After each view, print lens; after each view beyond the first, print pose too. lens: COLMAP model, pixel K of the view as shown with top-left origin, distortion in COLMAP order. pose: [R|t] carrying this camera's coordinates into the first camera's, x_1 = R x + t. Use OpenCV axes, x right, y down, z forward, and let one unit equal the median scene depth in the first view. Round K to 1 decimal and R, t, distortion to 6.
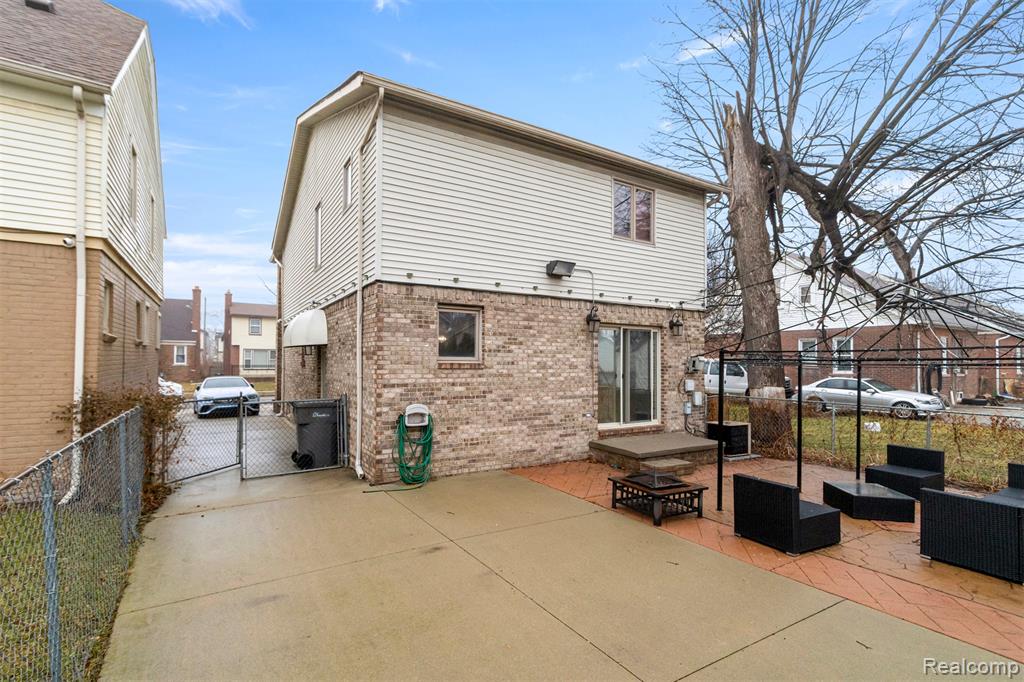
lens RADIAL K [[481.3, 0, 499.5], [0, 481.3, 361.5], [0, 0, 1]] dist [0.001412, -0.000074]
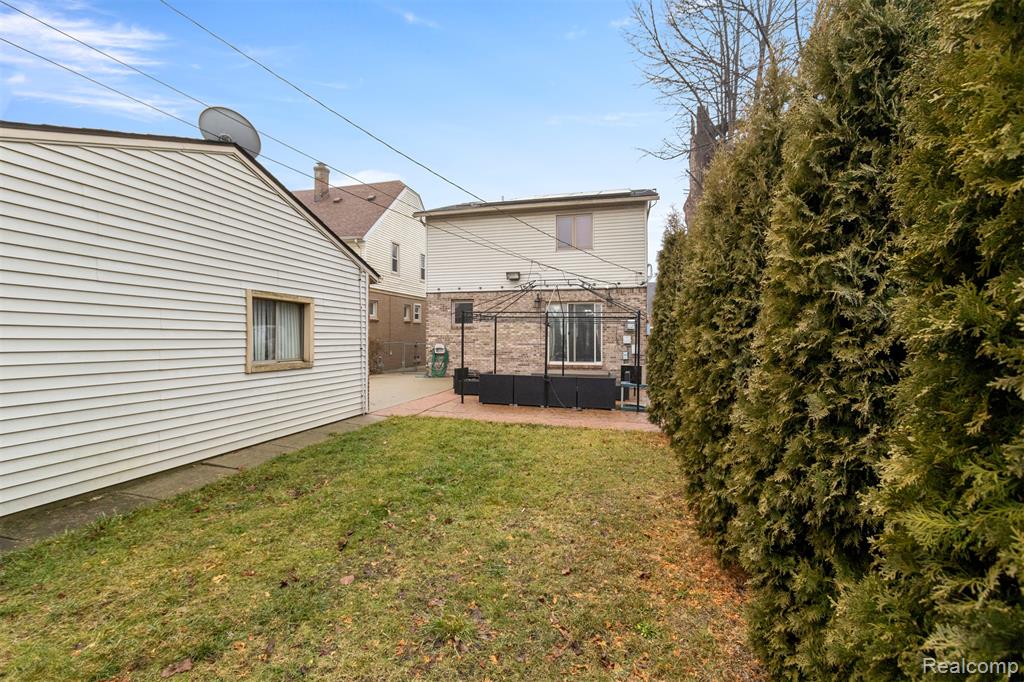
lens RADIAL K [[460.4, 0, 504.1], [0, 460.4, 333.0], [0, 0, 1]] dist [-0.000290, 0.000009]
pose [[0.702463, -0.012044, -0.711618, 1.403187], [0.007269, 0.999926, -0.009747, 0.050324], [0.711683, 0.001674, 0.702499, -0.297853]]
